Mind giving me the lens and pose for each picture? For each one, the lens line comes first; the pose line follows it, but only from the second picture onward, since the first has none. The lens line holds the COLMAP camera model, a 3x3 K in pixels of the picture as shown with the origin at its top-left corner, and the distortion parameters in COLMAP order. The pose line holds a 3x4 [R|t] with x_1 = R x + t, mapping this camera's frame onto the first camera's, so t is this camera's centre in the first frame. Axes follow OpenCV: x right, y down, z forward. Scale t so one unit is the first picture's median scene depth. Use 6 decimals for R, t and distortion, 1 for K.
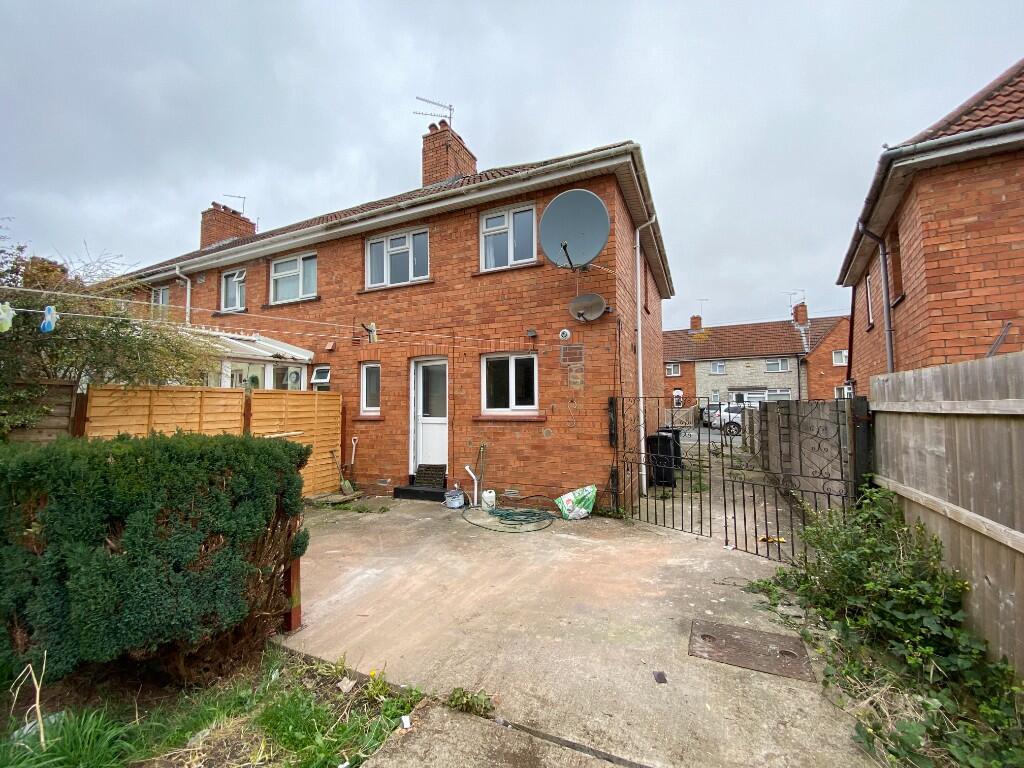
lens RADIAL K [[430.9, 0, 512.0], [0, 430.9, 384.0], [0, 0, 1]] dist [-0.000014, 0.000000]
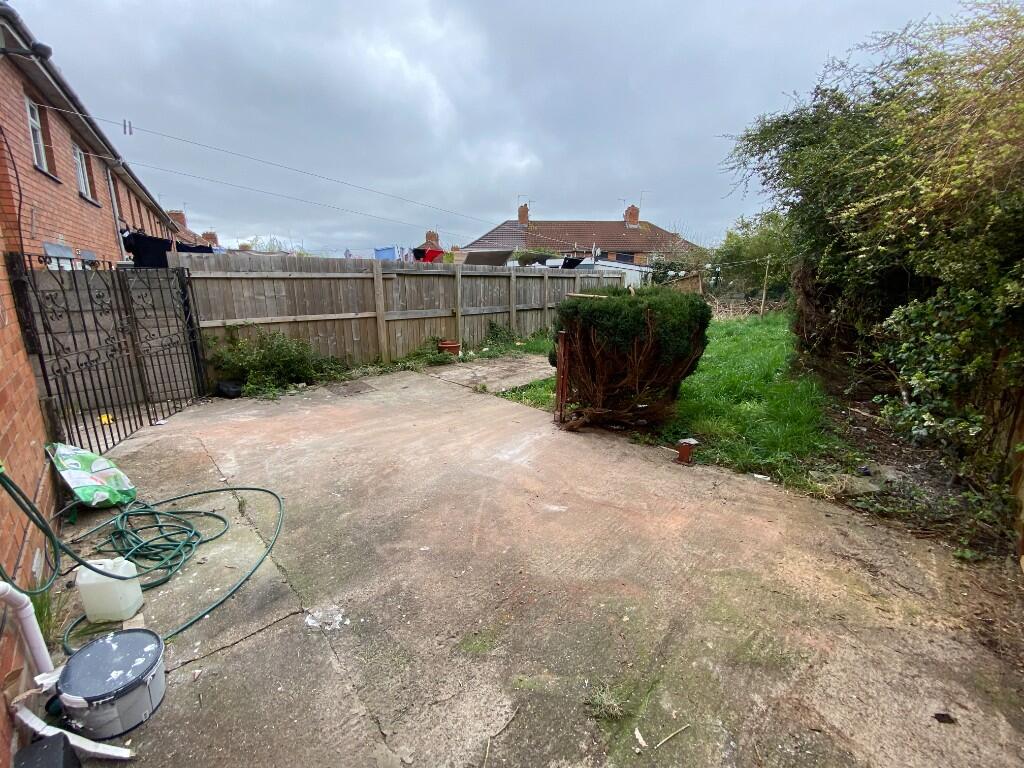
lens RADIAL K [[430.9, 0, 512.0], [0, 430.9, 384.0], [0, 0, 1]] dist [-0.000014, 0.000000]
pose [[-0.934676, -0.084781, 0.345244, -0.744546], [-0.019906, 0.982104, 0.187283, 0.127091], [-0.354944, 0.168176, -0.919636, 2.093598]]
